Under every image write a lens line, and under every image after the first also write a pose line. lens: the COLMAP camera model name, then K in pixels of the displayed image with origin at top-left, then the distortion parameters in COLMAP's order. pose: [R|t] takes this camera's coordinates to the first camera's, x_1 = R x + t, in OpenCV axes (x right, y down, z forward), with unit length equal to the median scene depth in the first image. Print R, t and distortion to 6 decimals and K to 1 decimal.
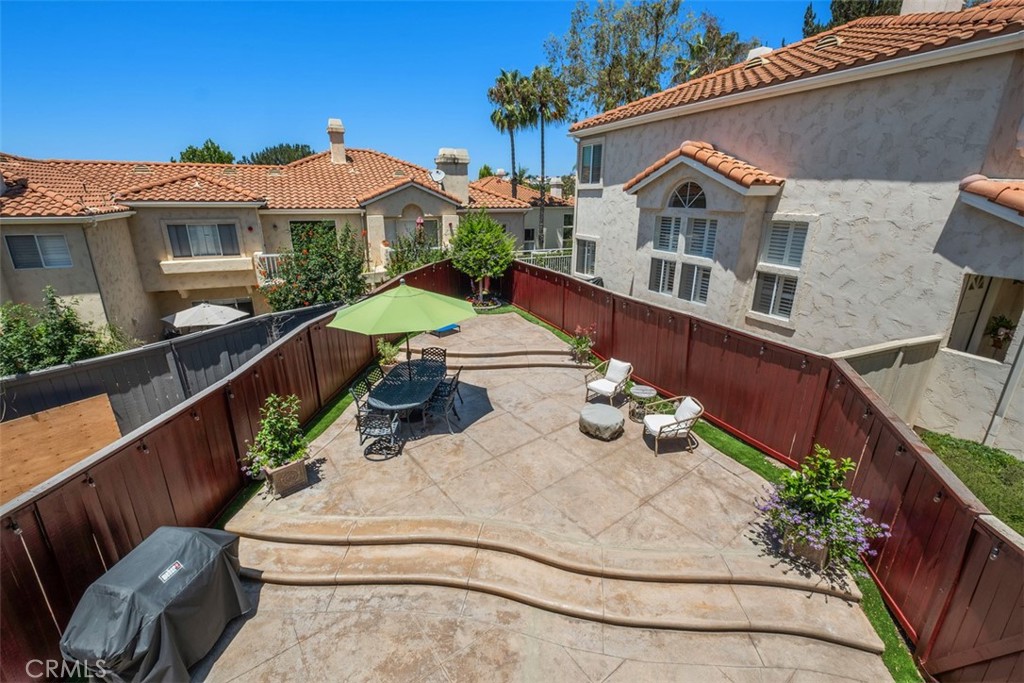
lens RADIAL K [[436.7, 0, 511.3], [0, 436.7, 335.1], [0, 0, 1]] dist [0.003738, -0.006590]
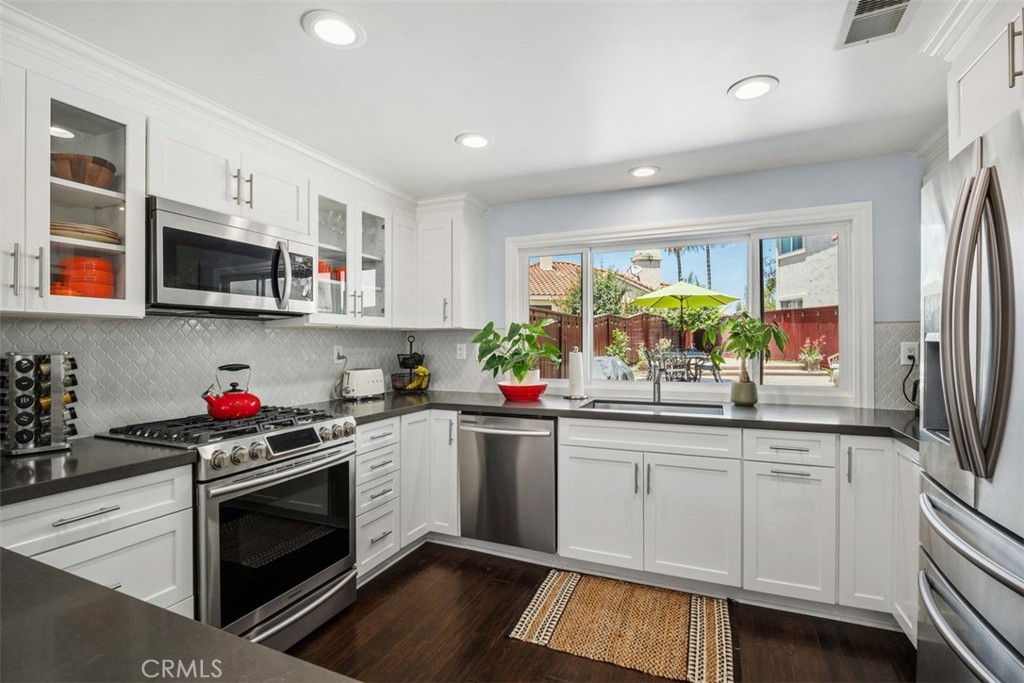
lens RADIAL K [[469.6, 0, 512.0], [0, 469.6, 341.5], [0, 0, 1]] dist [-0.005243, -0.000253]
pose [[0.959900, -0.014616, -0.279961, -0.282476], [-0.072053, 0.952229, -0.296763, 0.457499], [0.270925, 0.305035, 0.912991, -0.395635]]
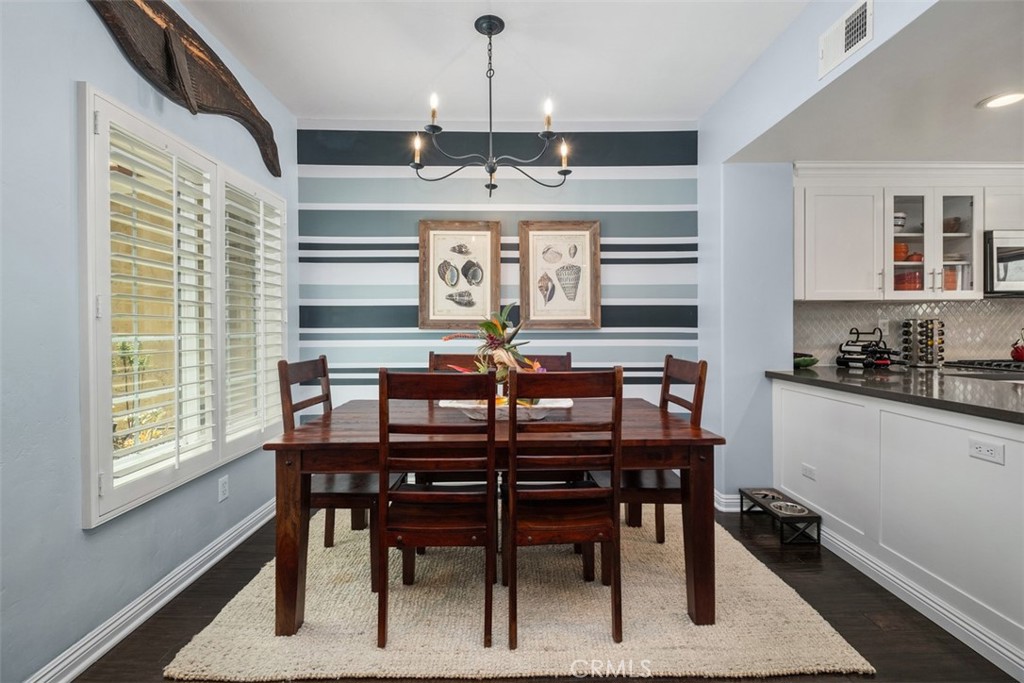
lens RADIAL K [[438.4, 0, 512.9], [0, 438.4, 330.2], [0, 0, 1]] dist [0.002603, -0.006285]
pose [[0.138120, -0.005723, -0.990399, -0.211330], [-0.293277, 0.954900, -0.046418, 0.539015], [0.945998, 0.296872, 0.130212, -0.623350]]
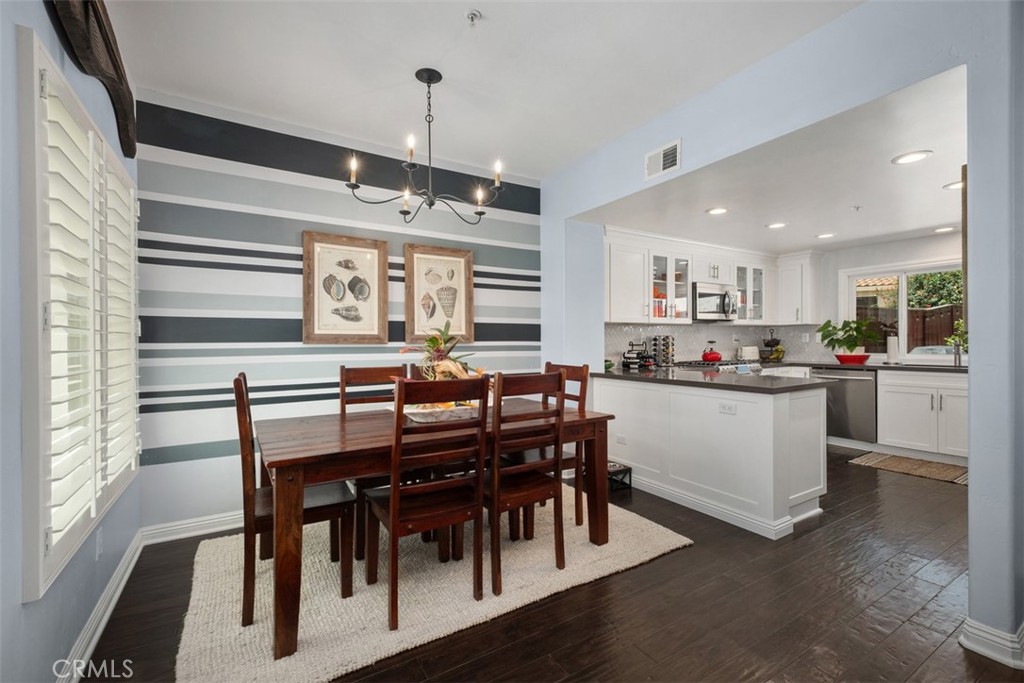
lens RADIAL K [[433.6, 0, 512.0], [0, 433.6, 341.5], [0, 0, 1]] dist [0.007654, -0.000275]
pose [[0.622311, -0.013974, -0.782645, -0.207574], [-0.223250, 0.955145, -0.194569, 0.570886], [0.750259, 0.295808, 0.591278, -0.724345]]
